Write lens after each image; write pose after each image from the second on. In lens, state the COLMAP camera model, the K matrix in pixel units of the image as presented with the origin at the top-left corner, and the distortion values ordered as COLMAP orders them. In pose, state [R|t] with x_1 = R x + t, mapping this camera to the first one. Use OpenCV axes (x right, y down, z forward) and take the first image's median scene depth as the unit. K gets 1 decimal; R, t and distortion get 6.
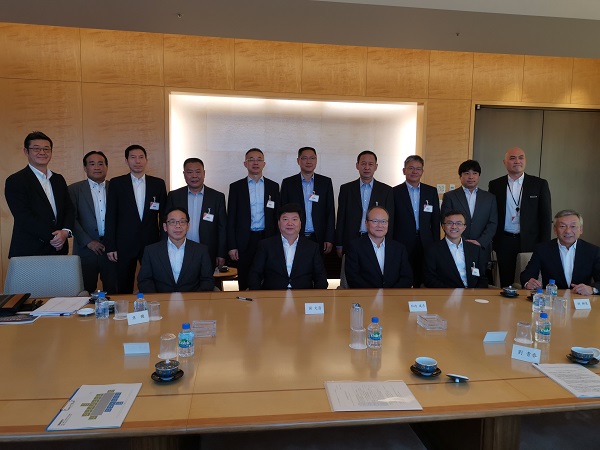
lens RADIAL K [[473.2, 0, 300.9], [0, 473.2, 227.3], [0, 0, 1]] dist [-0.007582, -0.002882]
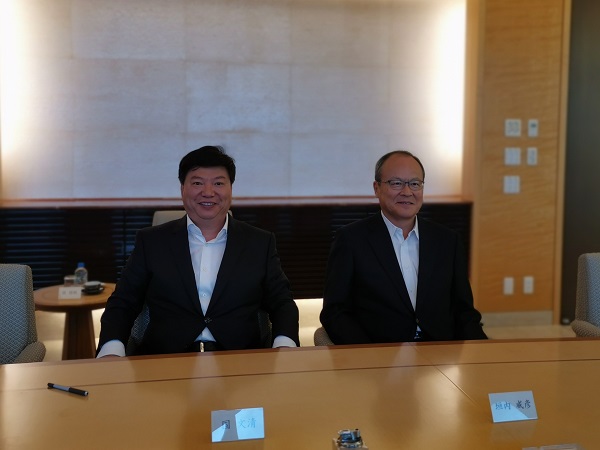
lens RADIAL K [[473.2, 0, 299.5], [0, 473.2, 223.0], [0, 0, 1]] dist [-0.007582, -0.002882]
pose [[0.999866, -0.015719, -0.004497, 0.050412], [0.015854, 0.999368, 0.031828, 0.008050], [0.003994, -0.031895, 0.999483, 0.449142]]
